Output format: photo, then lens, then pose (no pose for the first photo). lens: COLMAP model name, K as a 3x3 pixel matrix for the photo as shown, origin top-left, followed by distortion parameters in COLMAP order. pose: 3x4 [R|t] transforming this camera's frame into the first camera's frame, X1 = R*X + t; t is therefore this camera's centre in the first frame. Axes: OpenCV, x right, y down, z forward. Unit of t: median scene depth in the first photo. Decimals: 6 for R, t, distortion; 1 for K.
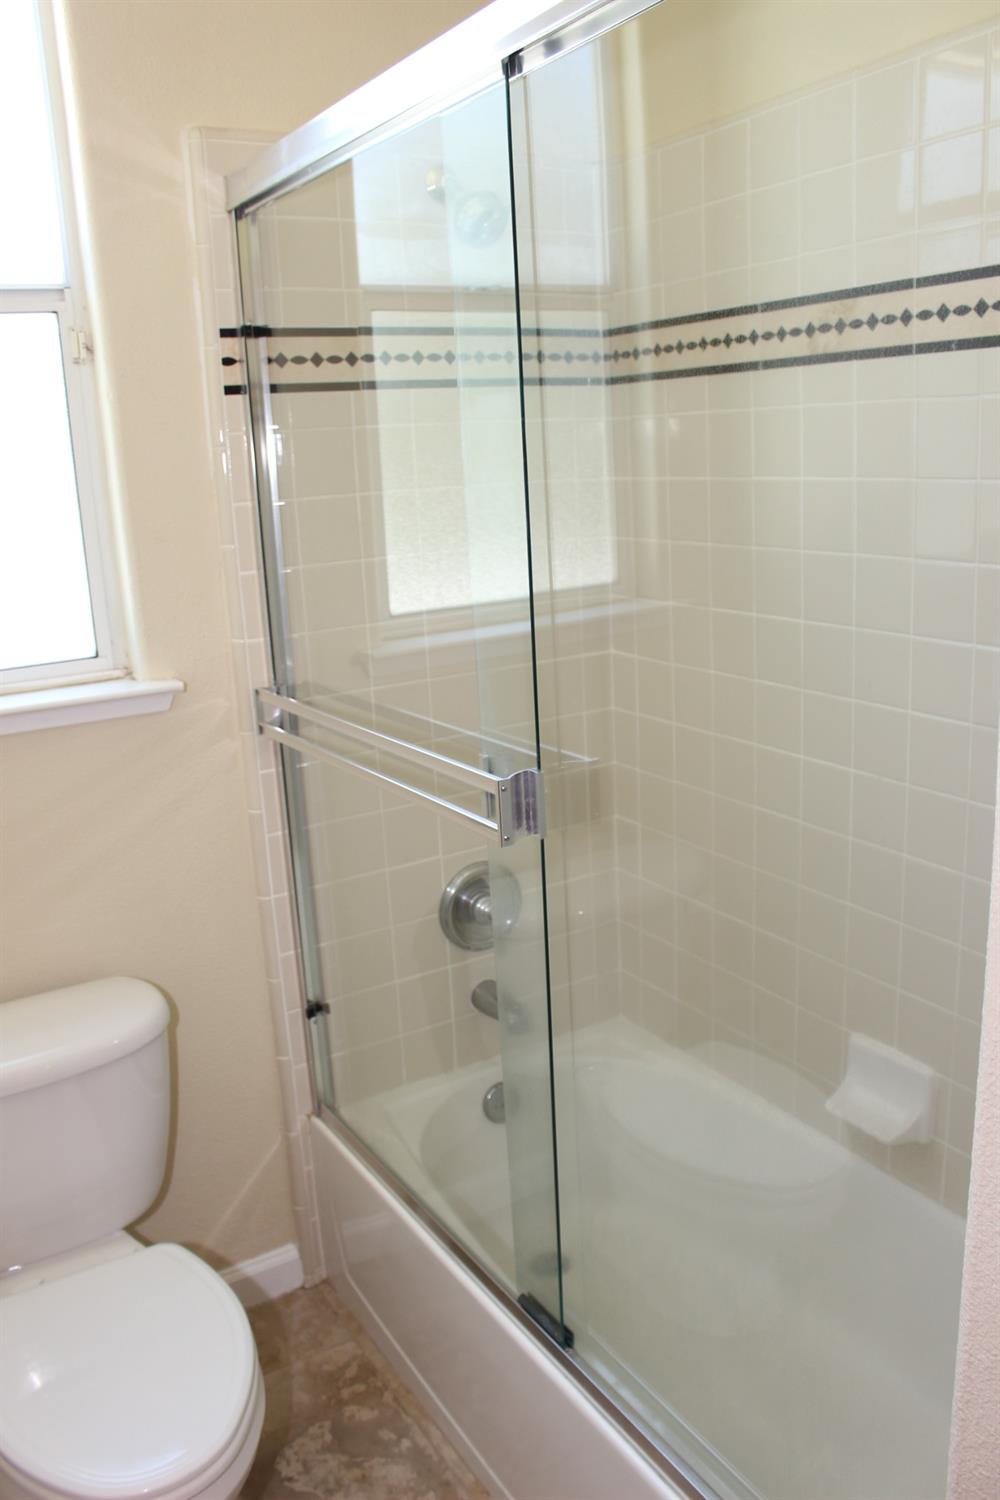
lens RADIAL K [[1225.5, 0, 500.0], [0, 1225.5, 750.0], [0, 0, 1]] dist [-0.147966, 0.119867]
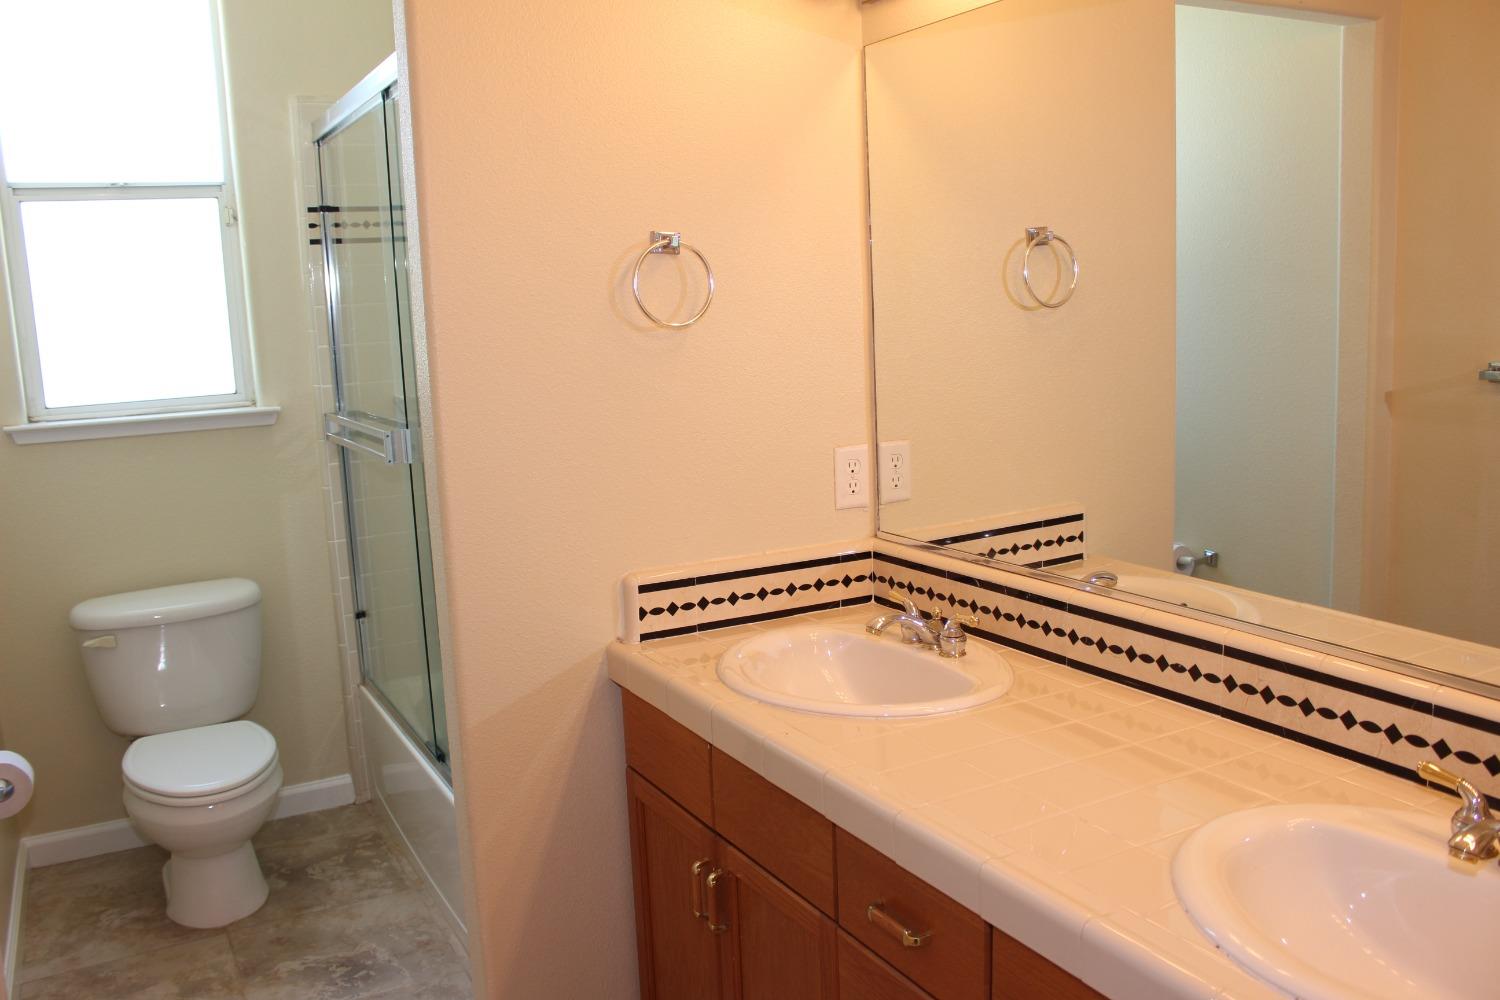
lens RADIAL K [[1225.5, 0, 750.0], [0, 1225.5, 500.0], [0, 0, 1]] dist [-0.147966, 0.119867]
pose [[0.999206, 0.016586, -0.036229, 0.476687], [-0.019473, 0.996536, -0.080847, 0.203823], [0.034763, 0.081488, 0.996068, -0.683048]]
